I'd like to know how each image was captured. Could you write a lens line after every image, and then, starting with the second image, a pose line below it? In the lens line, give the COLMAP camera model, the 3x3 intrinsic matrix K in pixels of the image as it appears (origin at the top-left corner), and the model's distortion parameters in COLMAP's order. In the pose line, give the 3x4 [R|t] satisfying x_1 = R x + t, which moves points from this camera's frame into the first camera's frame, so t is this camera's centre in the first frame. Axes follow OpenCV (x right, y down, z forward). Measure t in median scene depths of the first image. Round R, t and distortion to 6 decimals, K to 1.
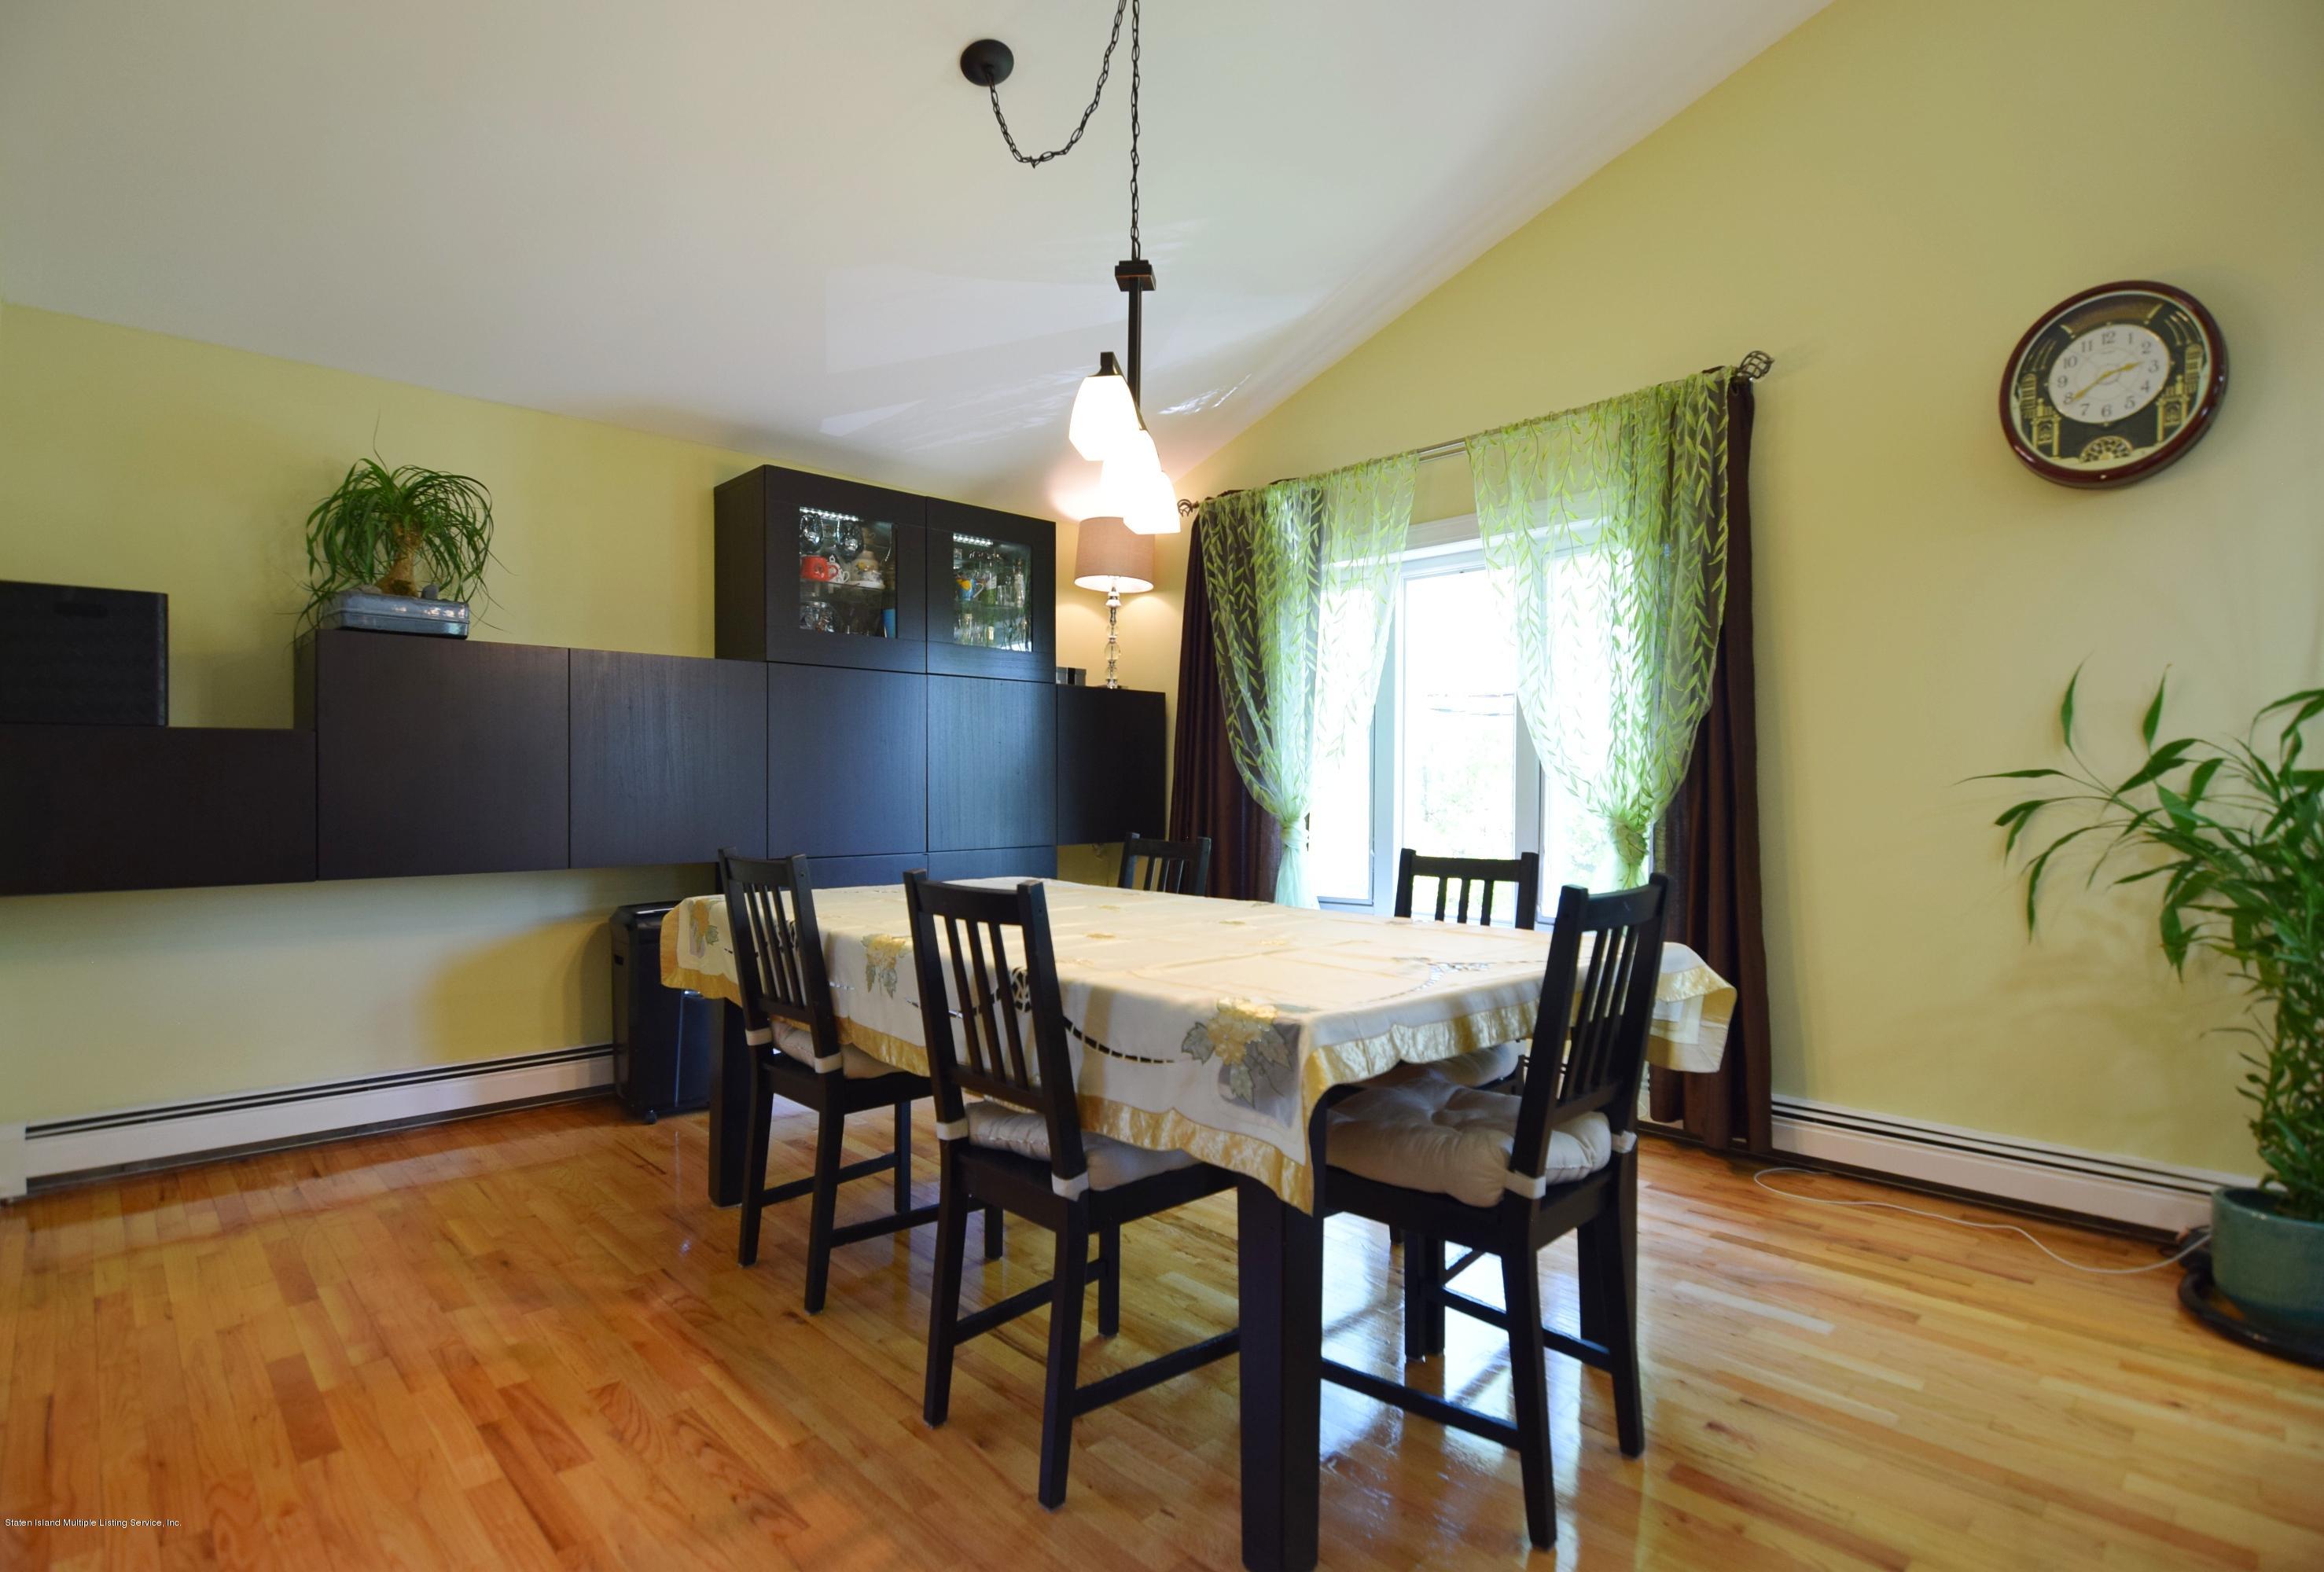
lens RADIAL K [[1138.0, 0, 1162.0], [0, 1138.0, 786.0], [0, 0, 1]] dist [0.001179, -0.014819]
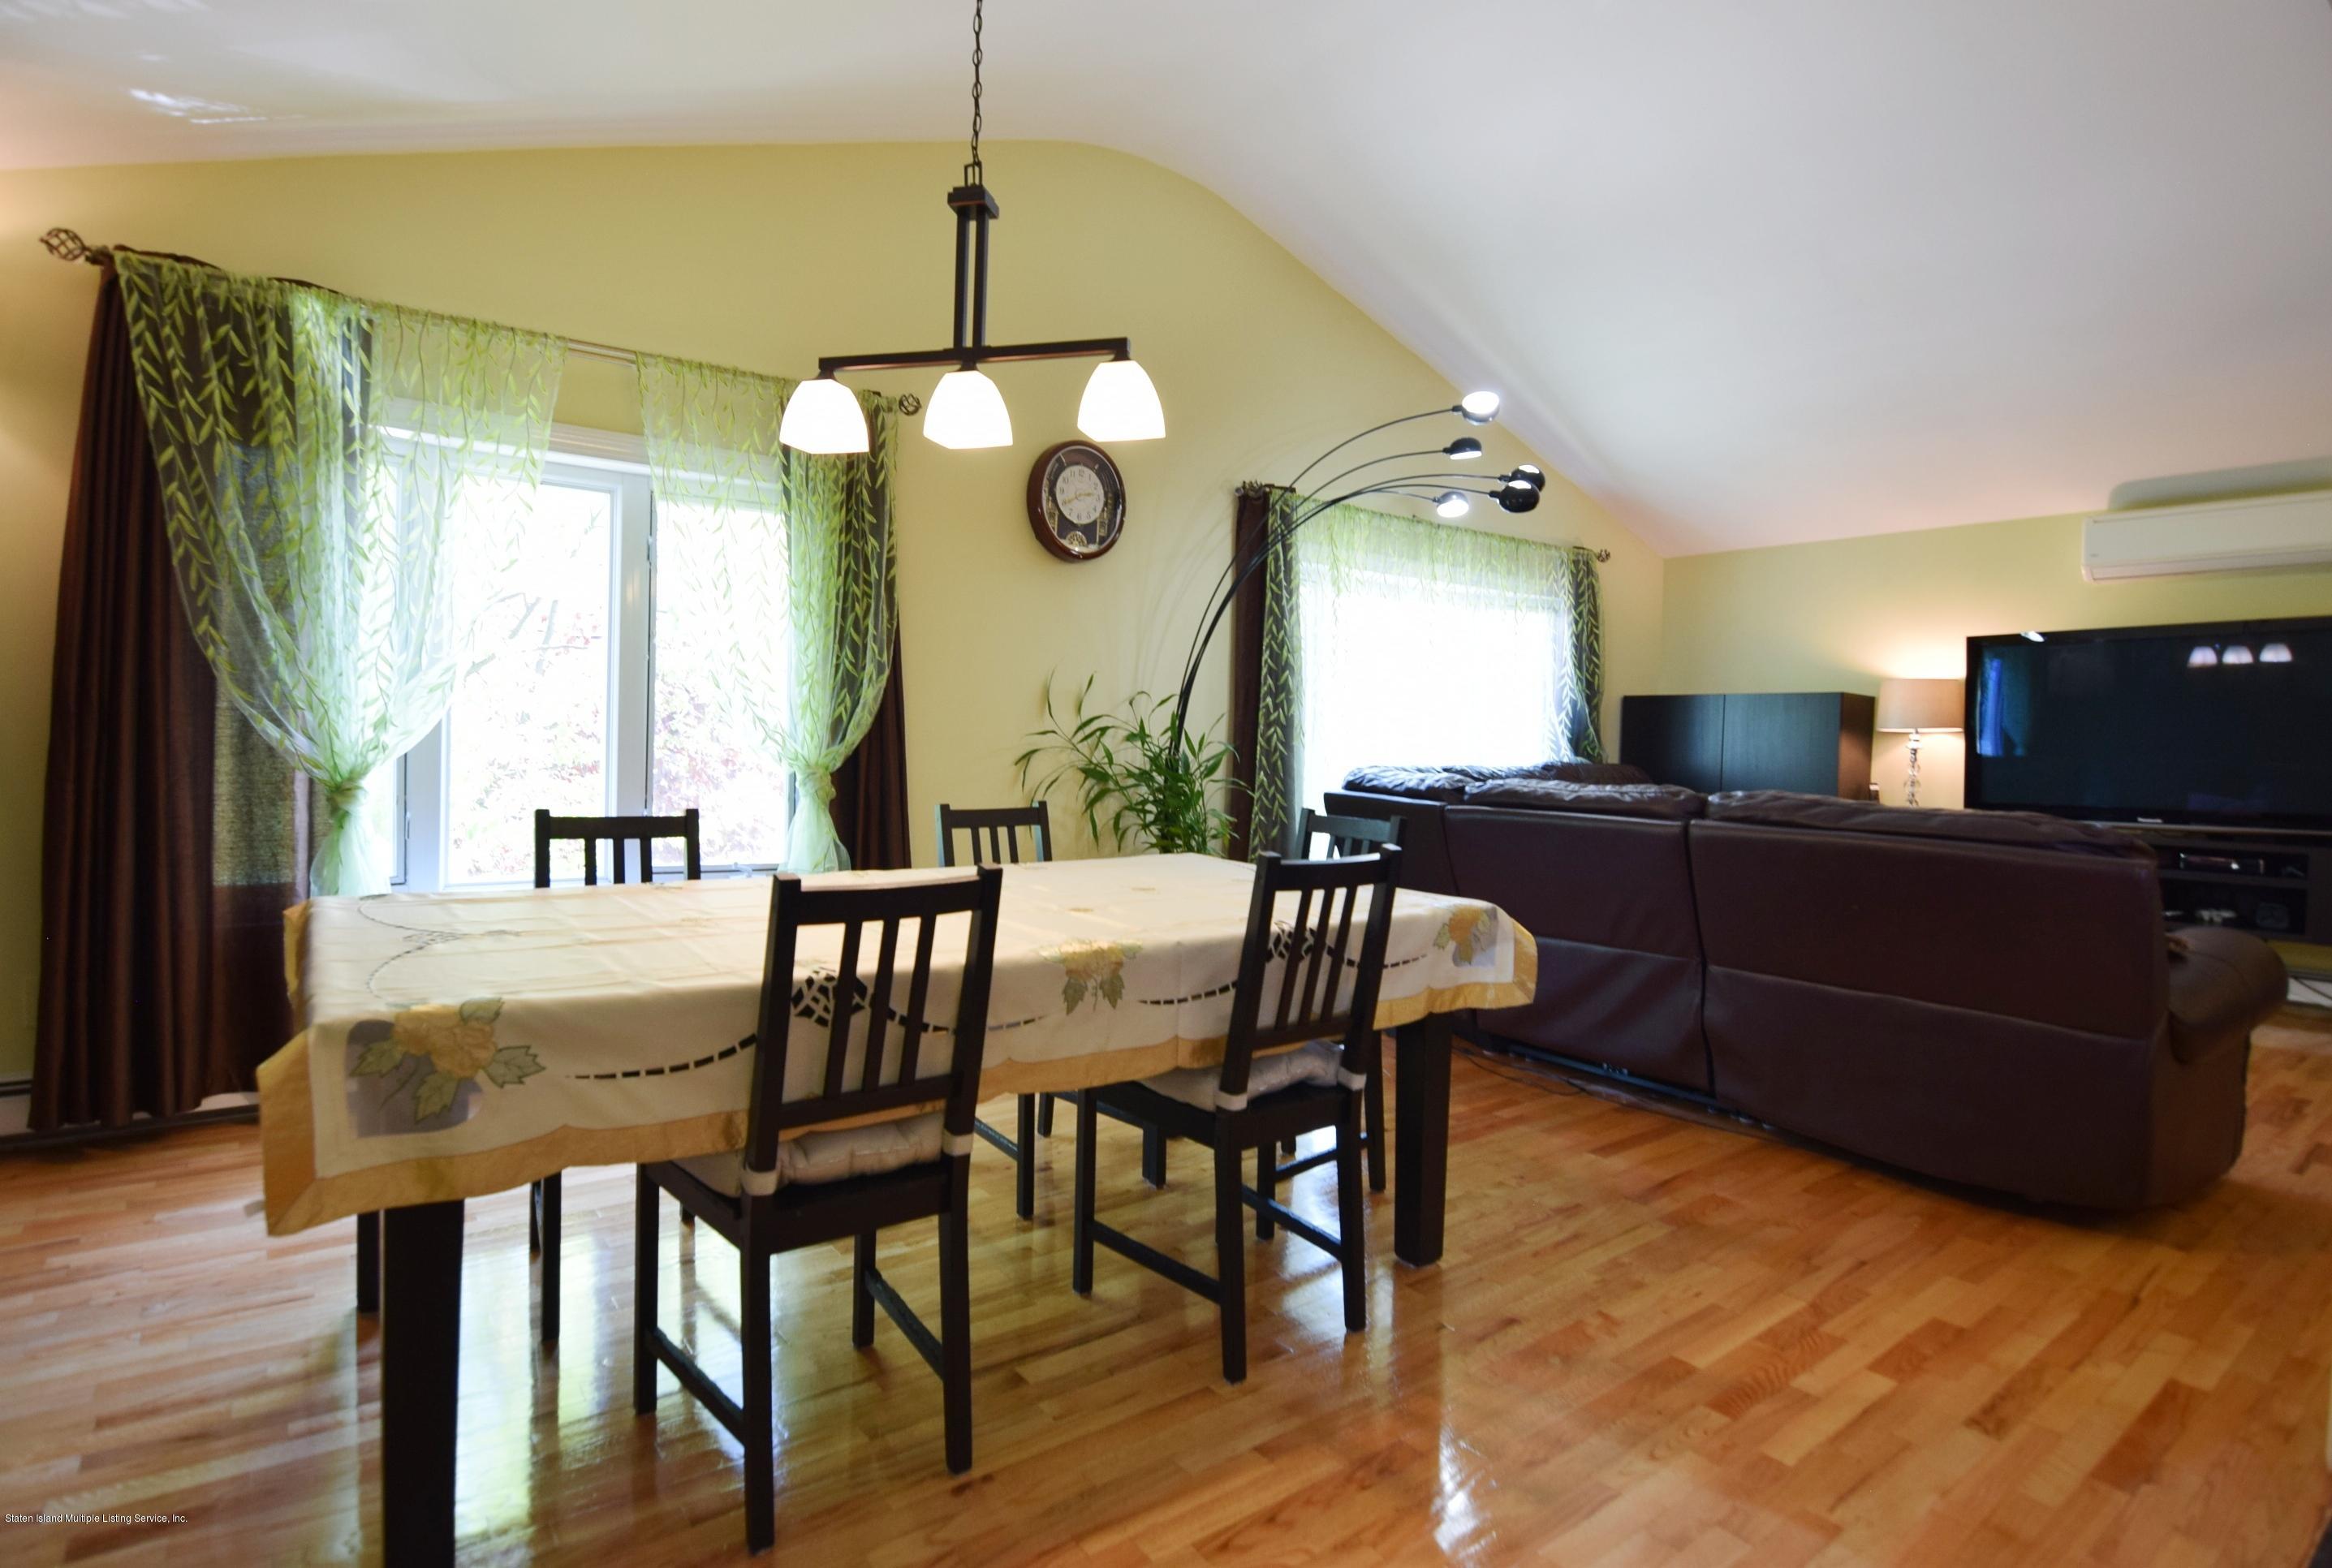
lens RADIAL K [[1179.3, 0, 1125.0], [0, 1179.3, 748.3], [0, 0, 1]] dist [-0.000099, -0.000374]
pose [[0.139042, -0.016387, 0.990151, -0.739047], [-0.027796, 0.999405, 0.020443, -0.022375], [-0.989896, -0.030364, 0.138504, 0.561323]]
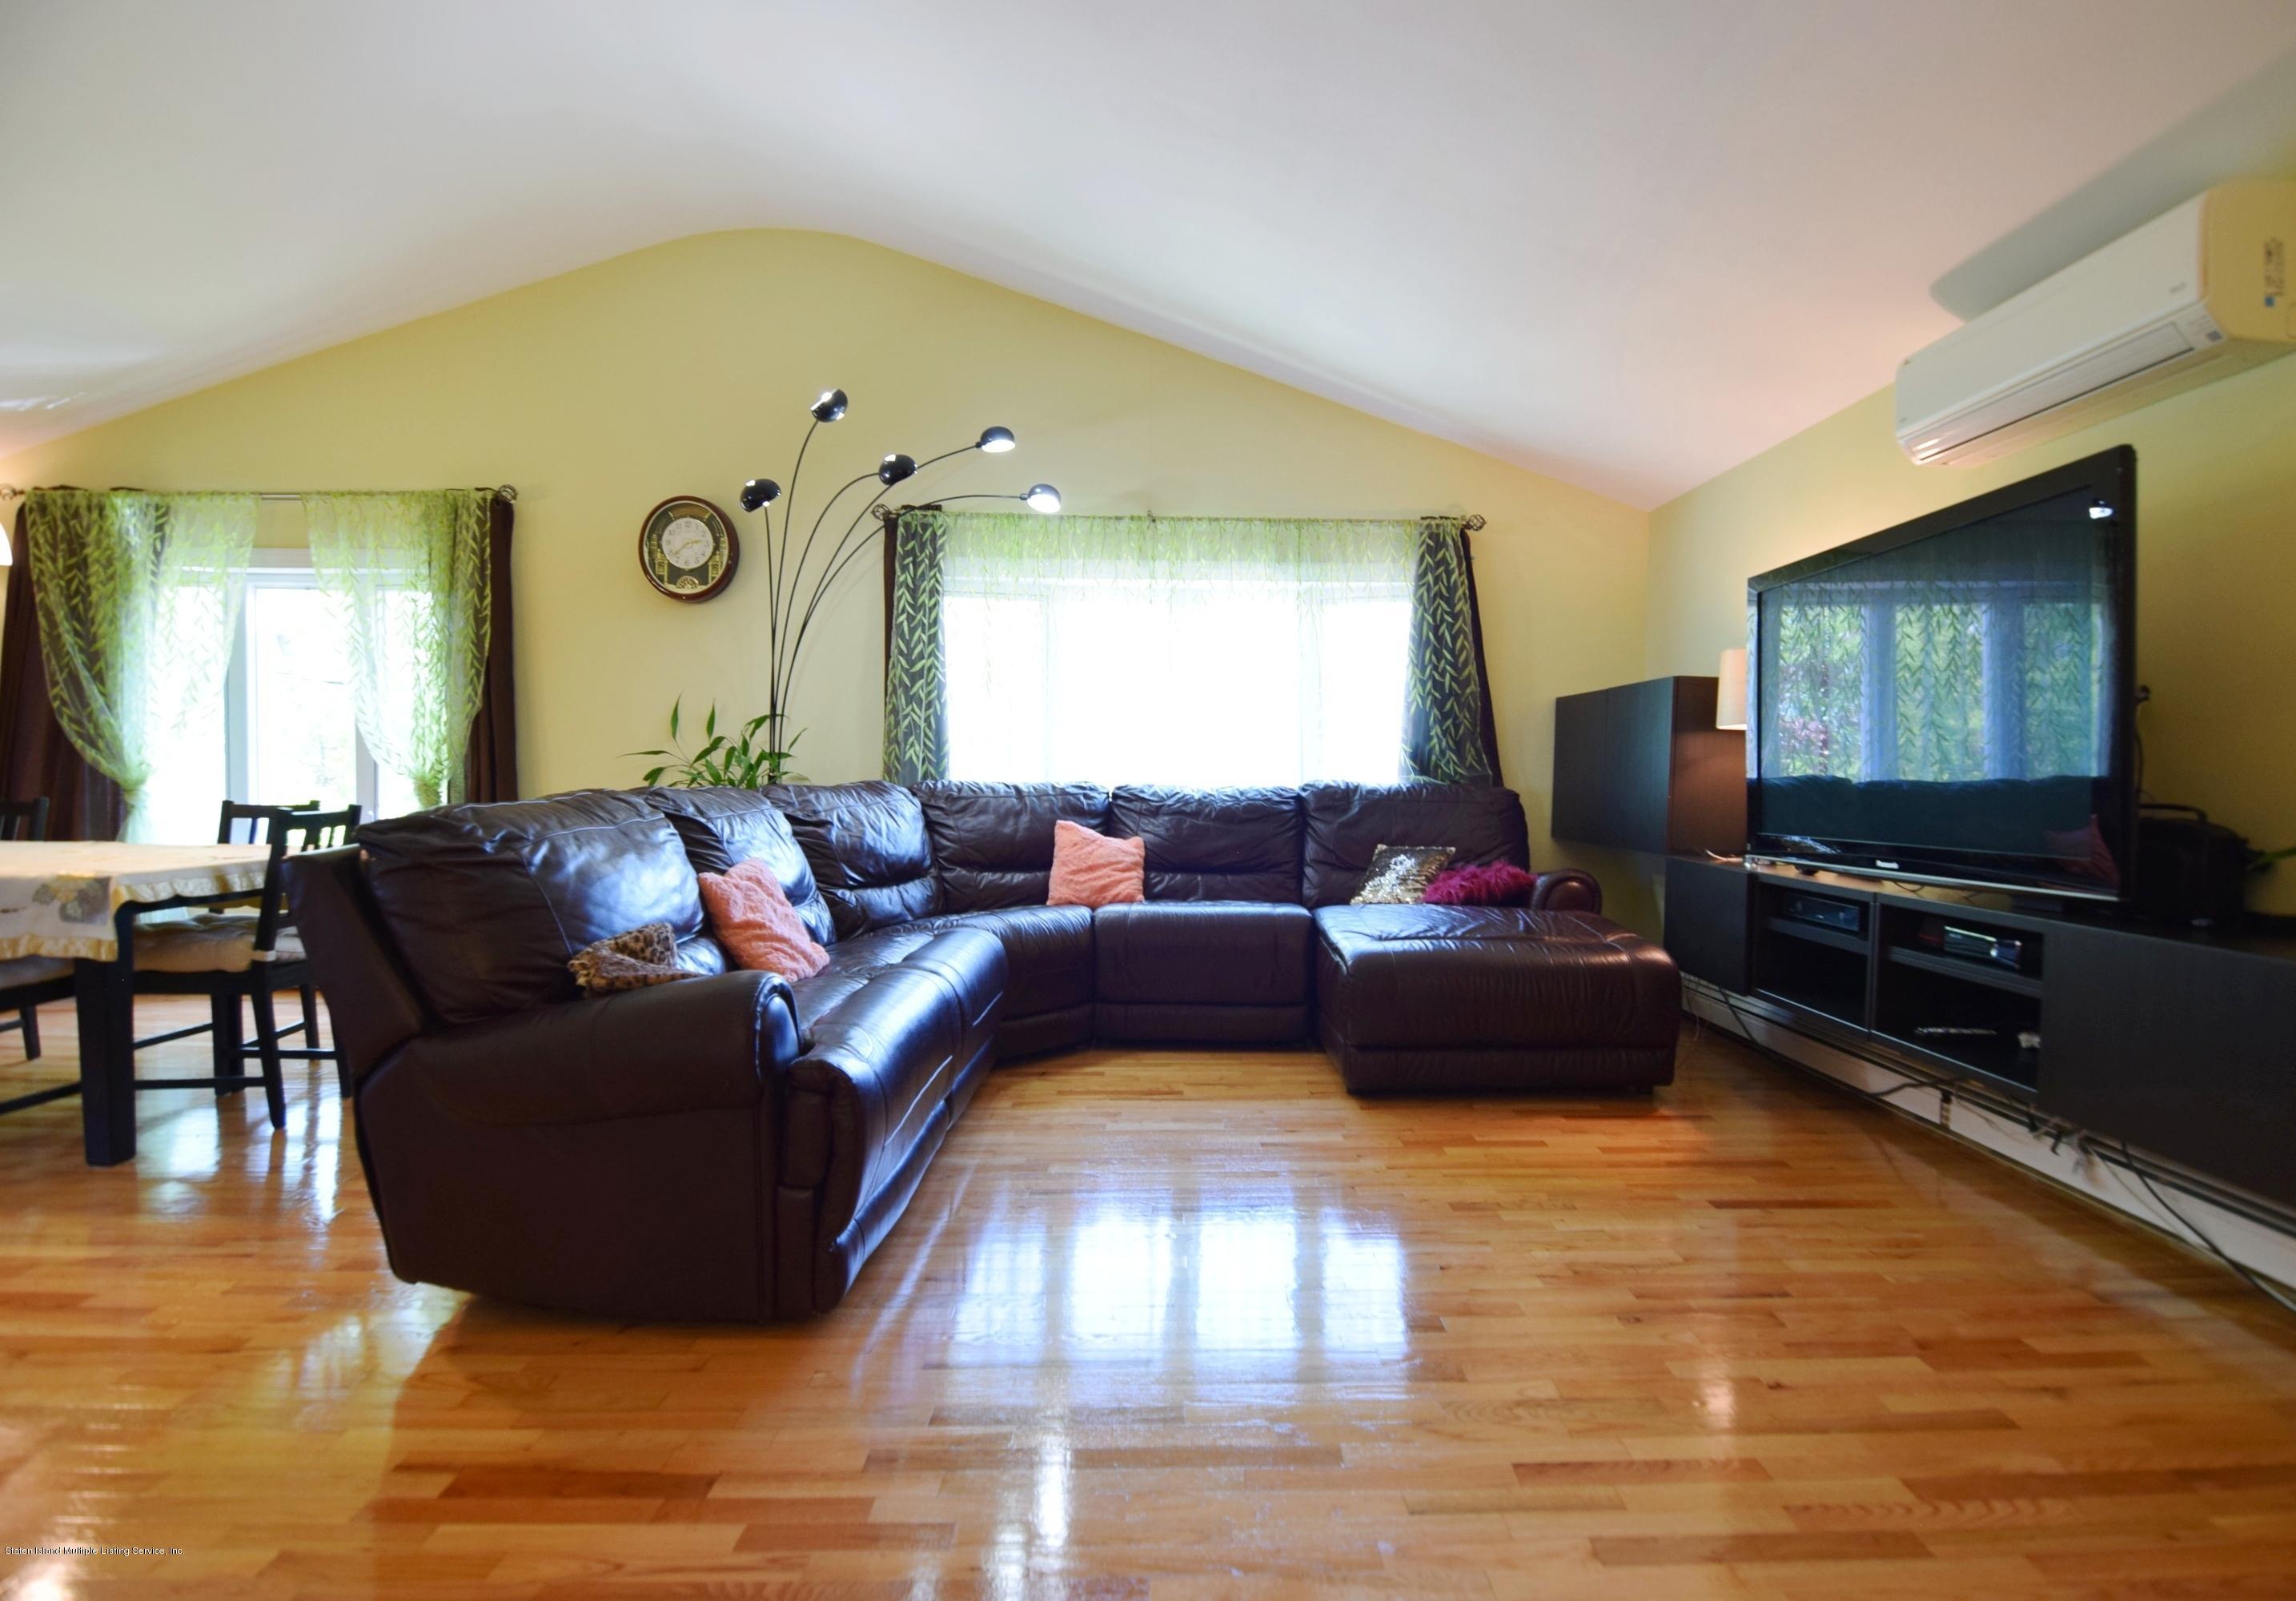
lens RADIAL K [[1125.9, 0, 1148.0], [0, 1125.9, 800.5], [0, 0, 1]] dist [0.001800, -0.012683]
pose [[0.676995, -0.022487, 0.735644, -0.038139], [-0.009377, 0.999188, 0.039173, -0.010565], [-0.735928, -0.033418, 0.676235, -0.723047]]
